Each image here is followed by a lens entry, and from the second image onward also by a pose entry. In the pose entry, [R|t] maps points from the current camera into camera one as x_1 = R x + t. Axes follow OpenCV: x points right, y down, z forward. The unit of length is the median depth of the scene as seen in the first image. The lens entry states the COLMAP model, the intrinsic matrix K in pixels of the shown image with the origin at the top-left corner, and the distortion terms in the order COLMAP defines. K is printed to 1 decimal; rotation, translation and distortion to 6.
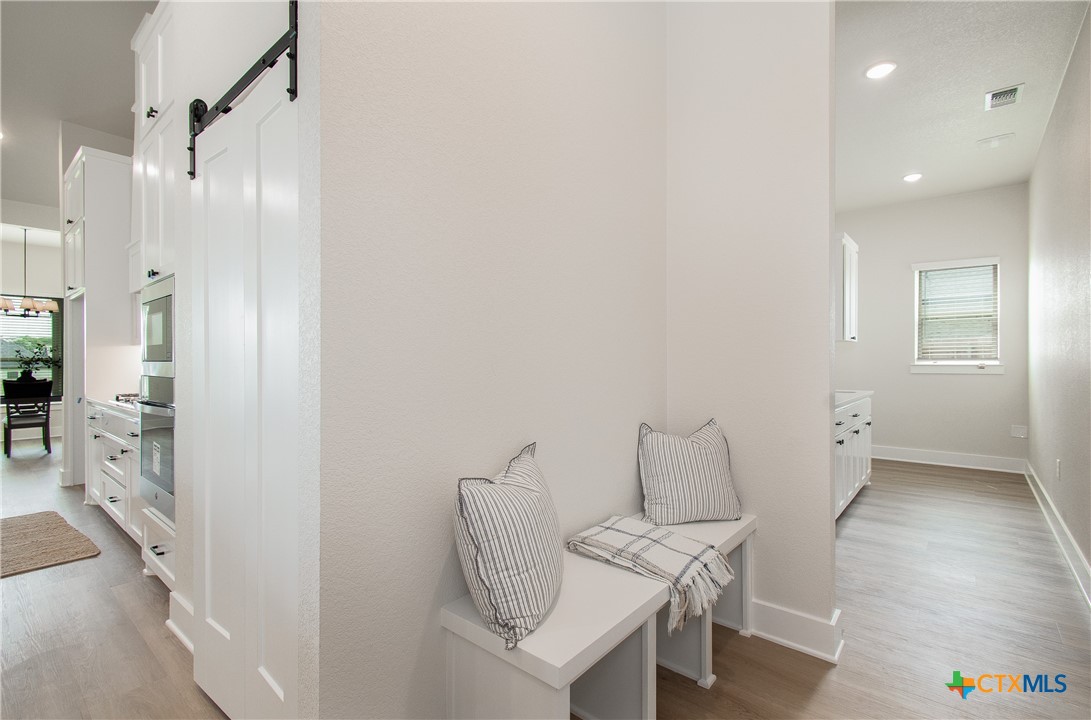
lens RADIAL K [[494.5, 0, 551.7], [0, 494.5, 362.7], [0, 0, 1]] dist [0.000603, -0.000852]
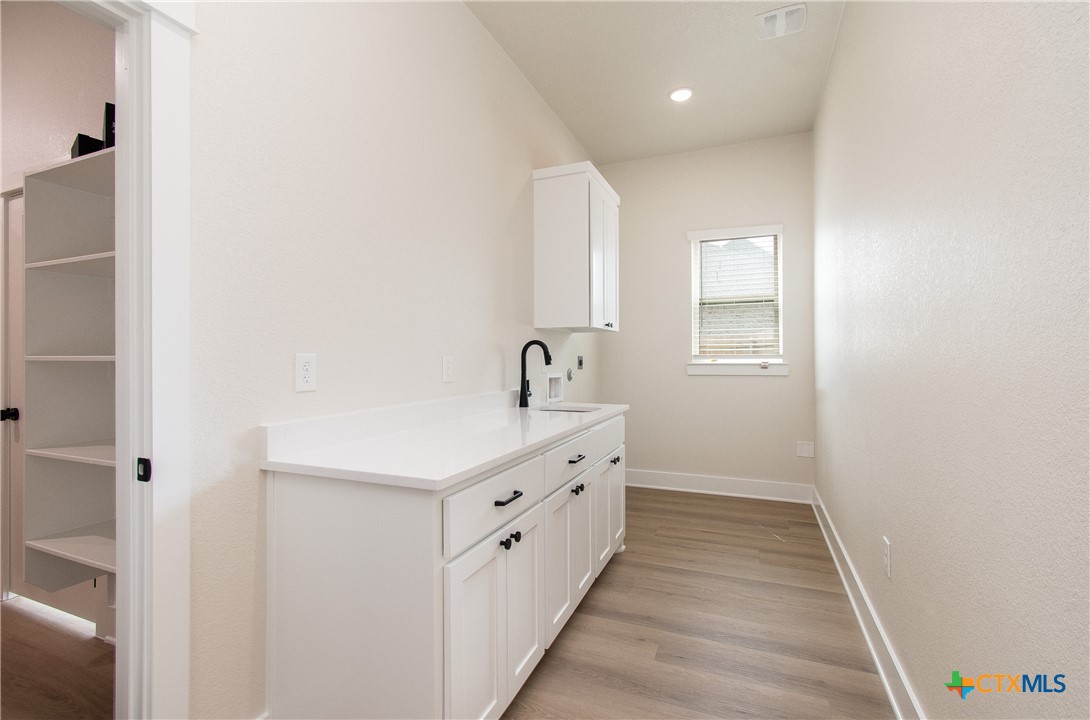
lens RADIAL K [[494.1, 0, 539.4], [0, 494.1, 356.5], [0, 0, 1]] dist [0.000603, -0.000852]
pose [[0.956623, -0.001055, 0.291326, 0.326646], [0.003820, 0.999953, -0.008922, -0.000946], [-0.291303, 0.009648, 0.956582, 0.385168]]
